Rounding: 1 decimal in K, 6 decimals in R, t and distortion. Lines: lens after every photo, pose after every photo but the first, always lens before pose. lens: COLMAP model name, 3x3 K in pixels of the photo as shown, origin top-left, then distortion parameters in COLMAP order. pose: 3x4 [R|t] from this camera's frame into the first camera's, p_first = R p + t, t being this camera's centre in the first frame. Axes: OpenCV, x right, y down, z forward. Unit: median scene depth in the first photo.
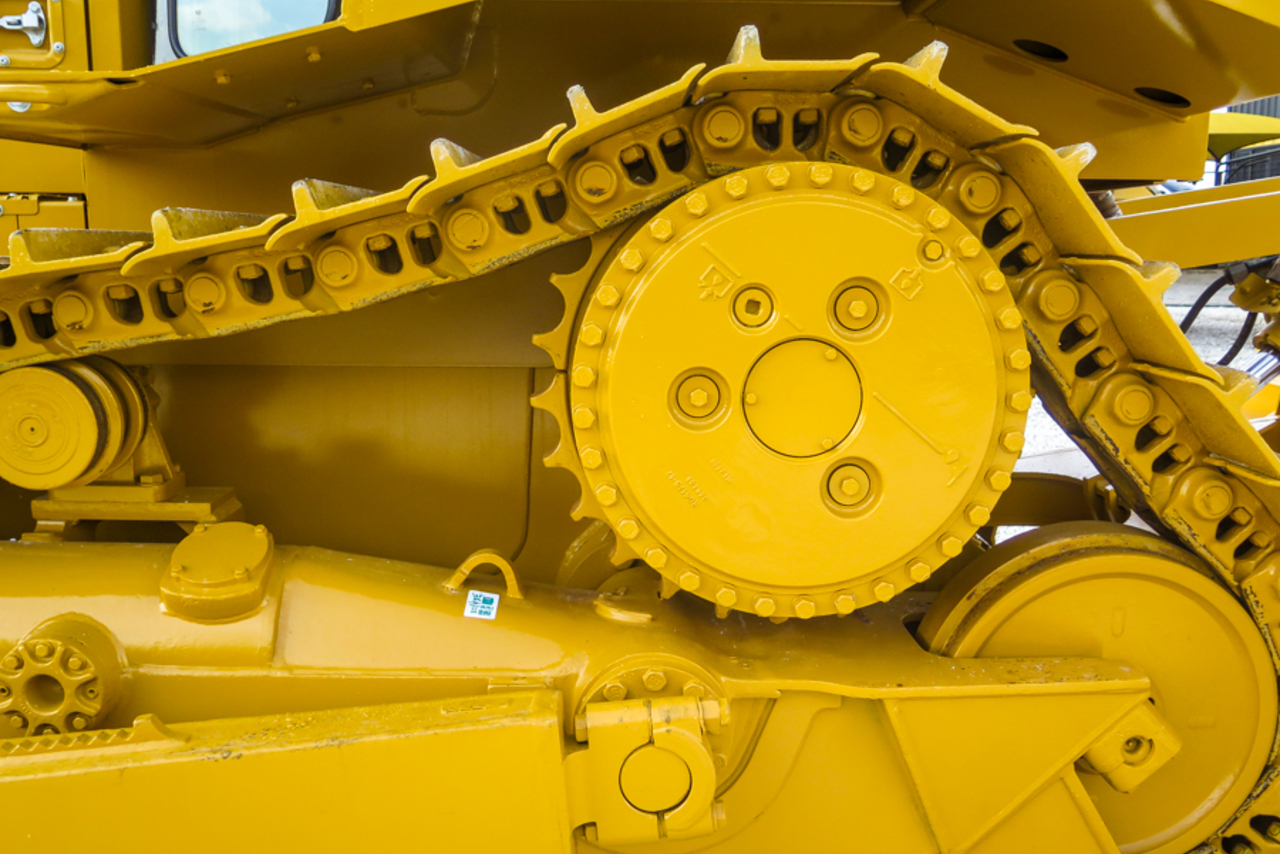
lens RADIAL K [[1071.0, 0, 640.0], [0, 1071.0, 427.0], [0, 0, 1]] dist [-0.009236, -0.016072]
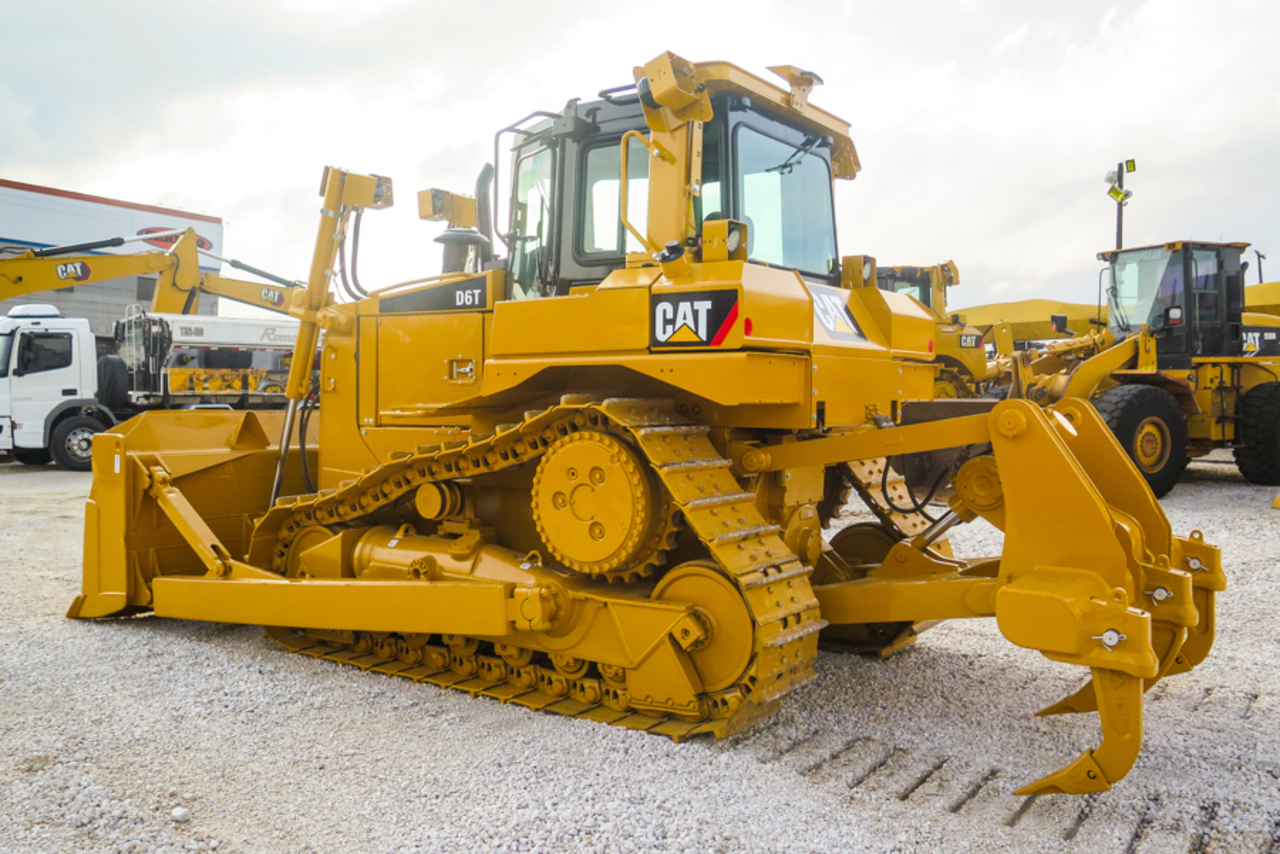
lens RADIAL K [[1071.0, 0, 640.0], [0, 1071.0, 427.0], [0, 0, 1]] dist [-0.009236, -0.016072]
pose [[0.810802, 0.011811, -0.585202, 2.062687], [-0.089497, 0.990542, -0.104007, 0.064915], [0.578438, 0.136703, 0.804190, -1.464312]]
